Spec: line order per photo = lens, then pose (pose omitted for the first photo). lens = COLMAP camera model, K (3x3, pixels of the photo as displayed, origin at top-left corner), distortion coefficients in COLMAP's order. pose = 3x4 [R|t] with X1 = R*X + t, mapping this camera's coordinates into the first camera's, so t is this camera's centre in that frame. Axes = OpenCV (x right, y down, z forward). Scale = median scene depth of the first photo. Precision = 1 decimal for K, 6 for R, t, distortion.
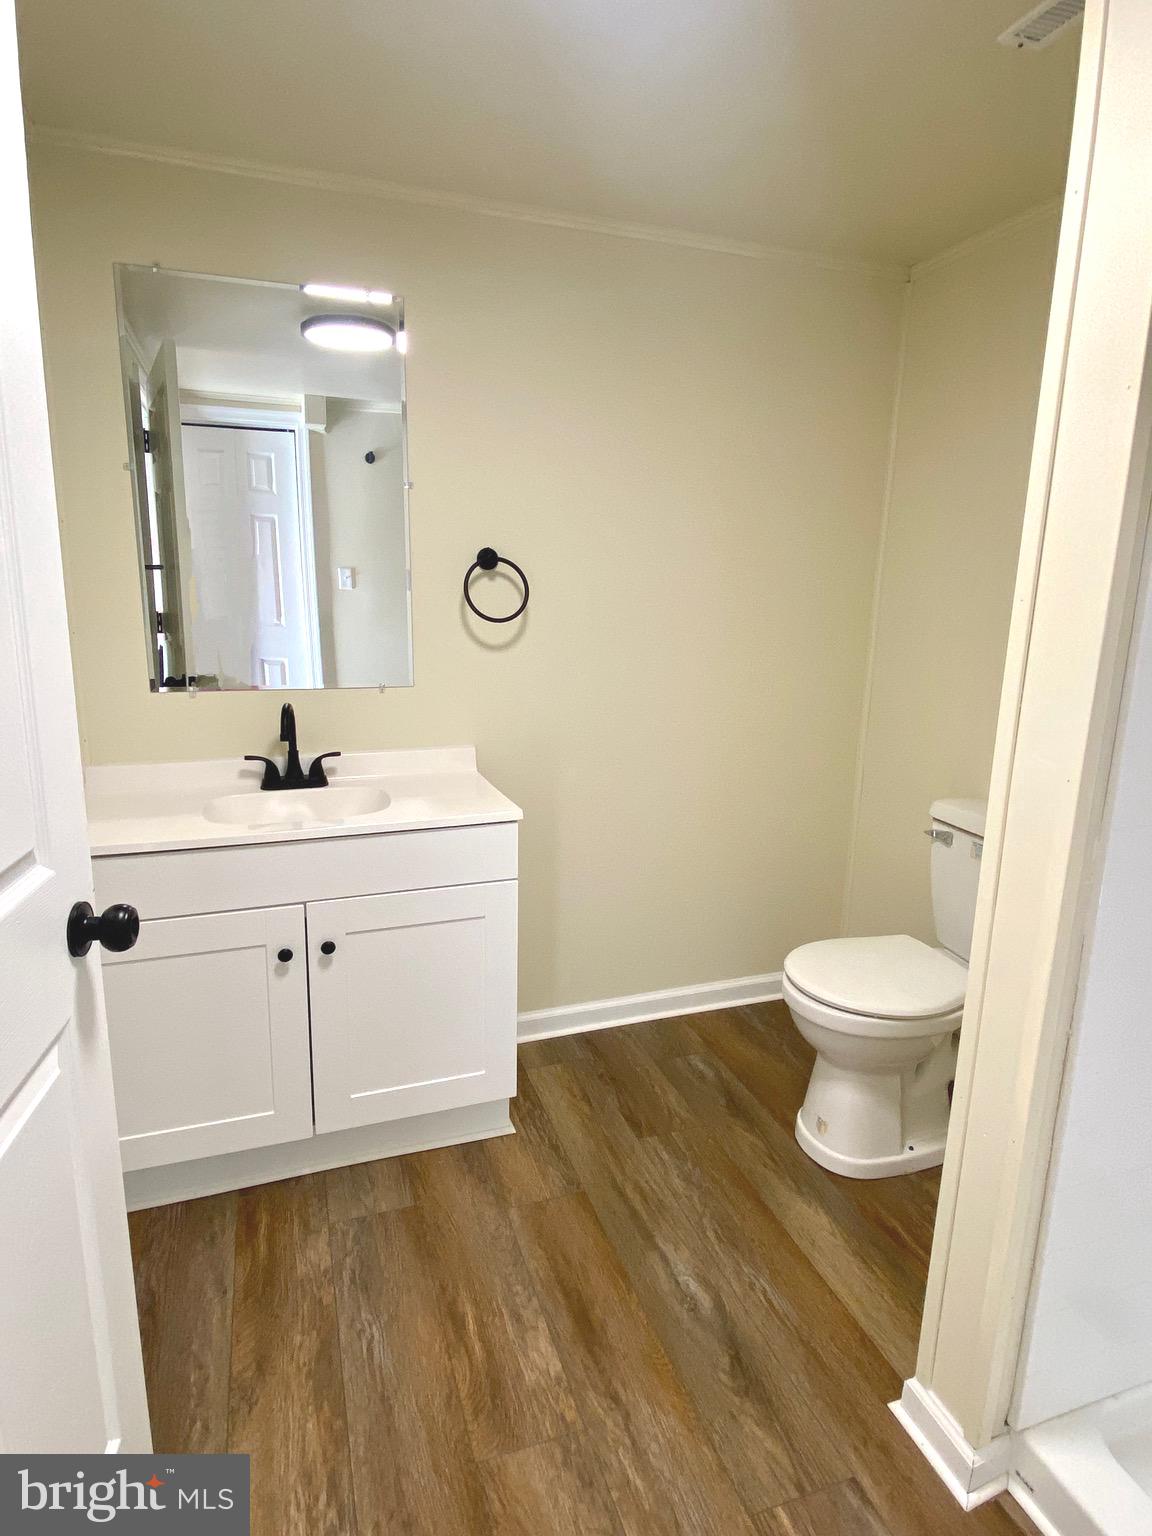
lens RADIAL K [[859.1, 0, 575.9], [0, 859.1, 759.1], [0, 0, 1]] dist [0.053079, -0.048615]
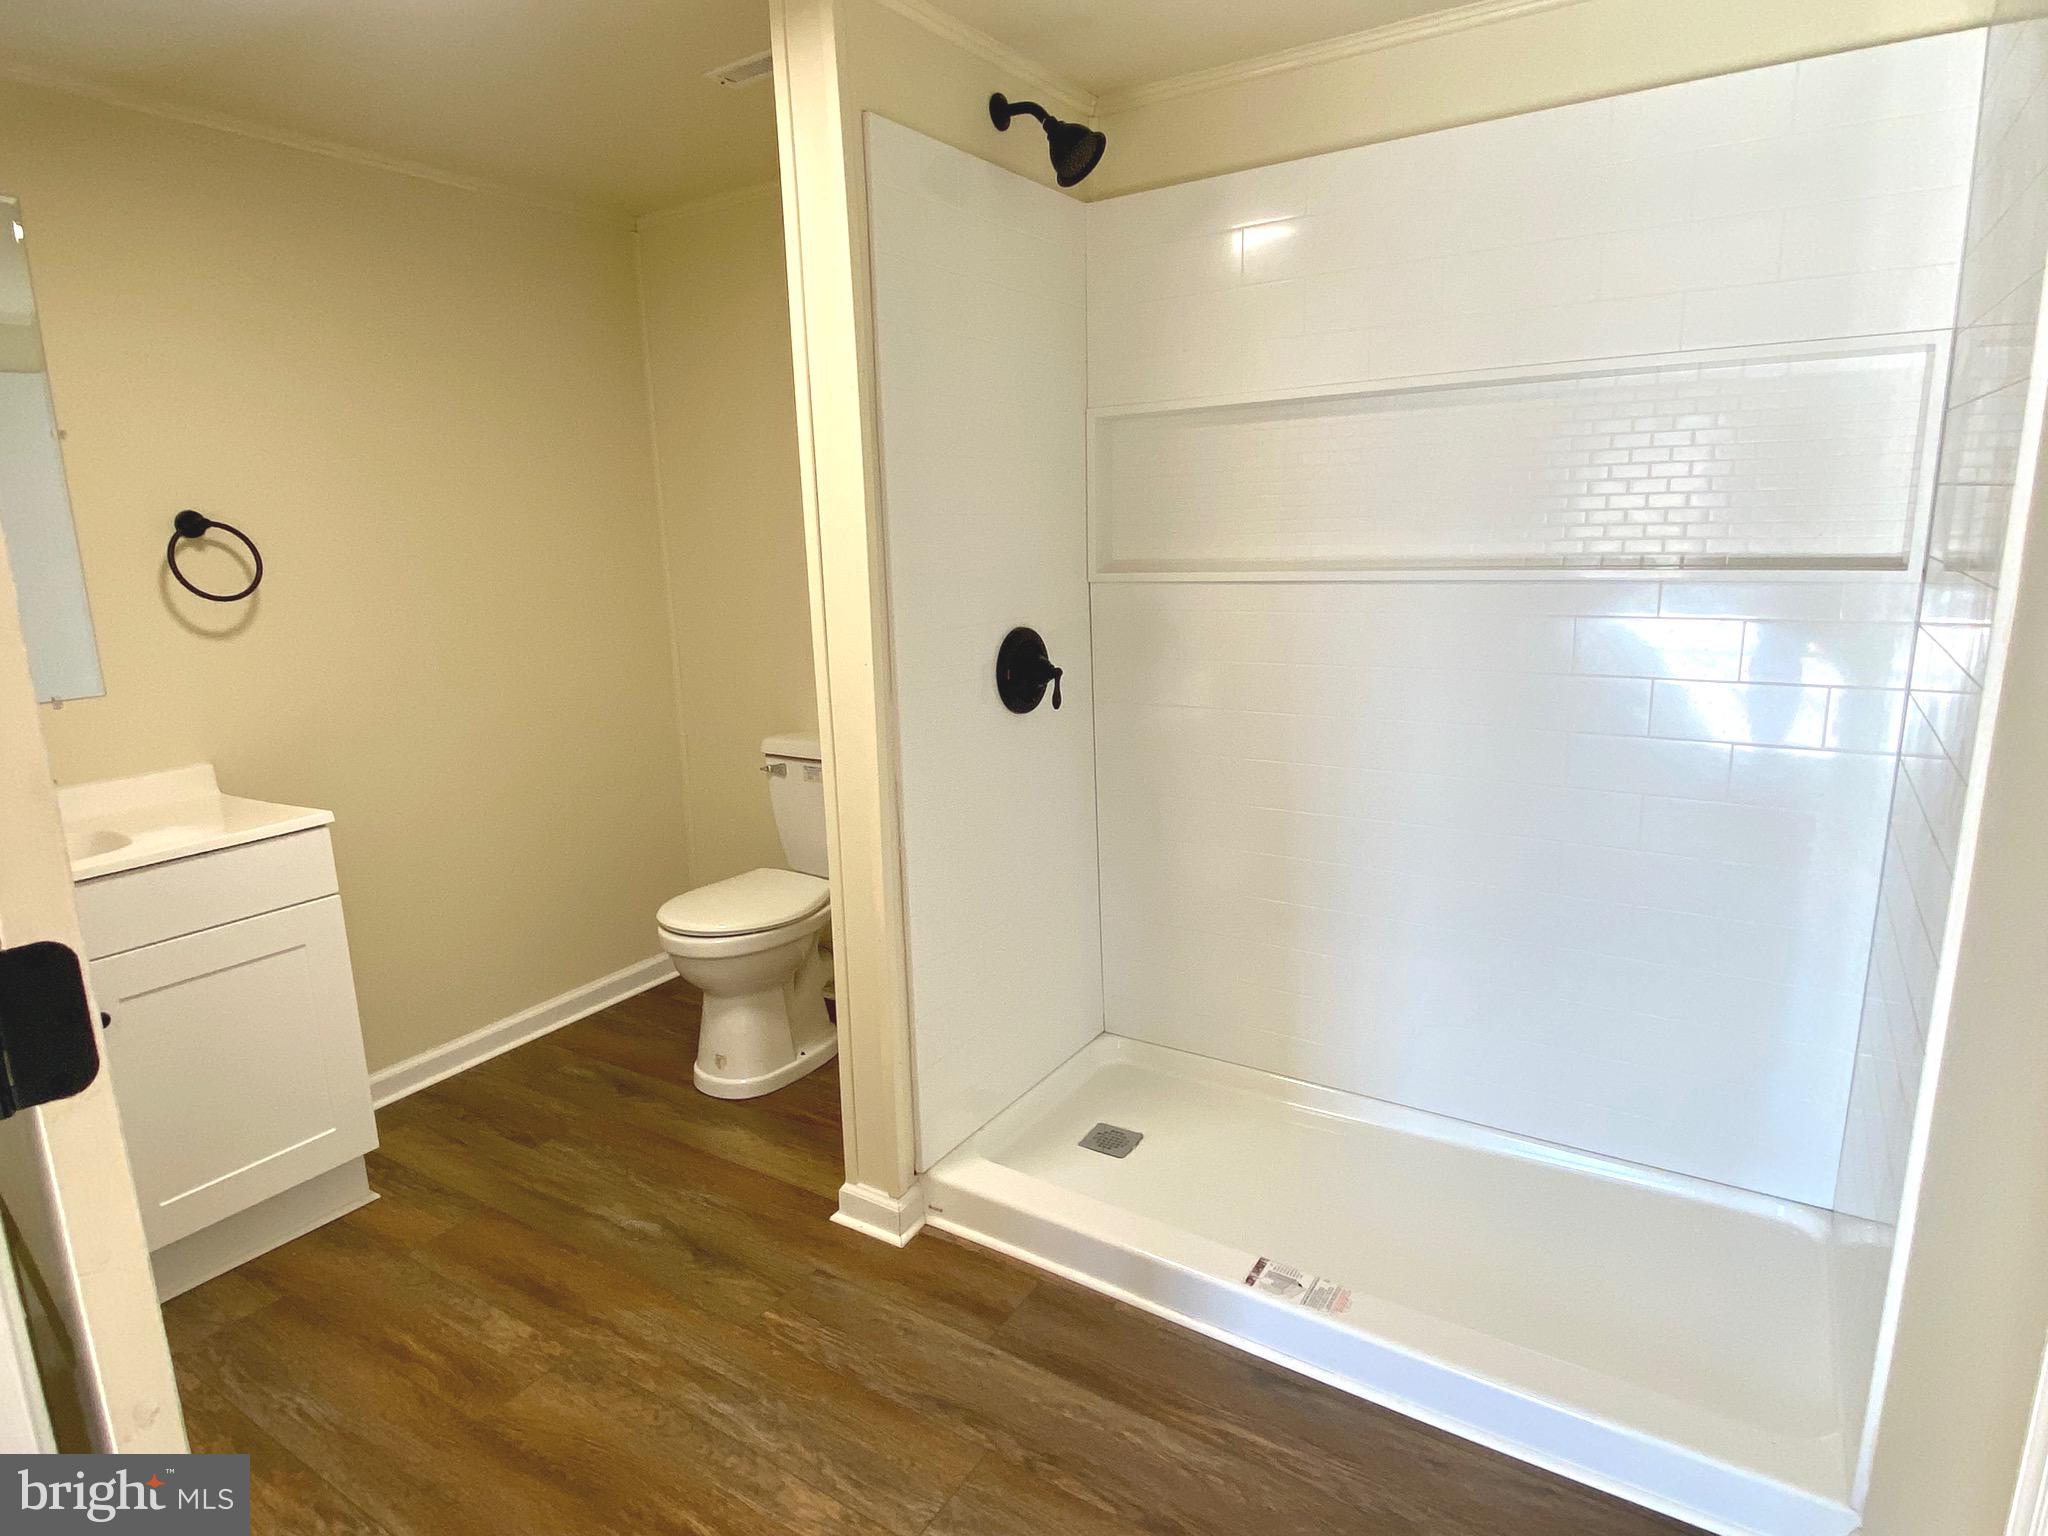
lens RADIAL K [[1145.5, 0, 1027.4], [0, 1145.5, 764.2], [0, 0, 1]] dist [0.053079, -0.048615]
pose [[0.778503, -0.166446, 0.605168, -0.215184], [0.172118, 0.983848, 0.049182, 0.075439], [-0.603579, 0.065872, 0.794577, -0.348668]]
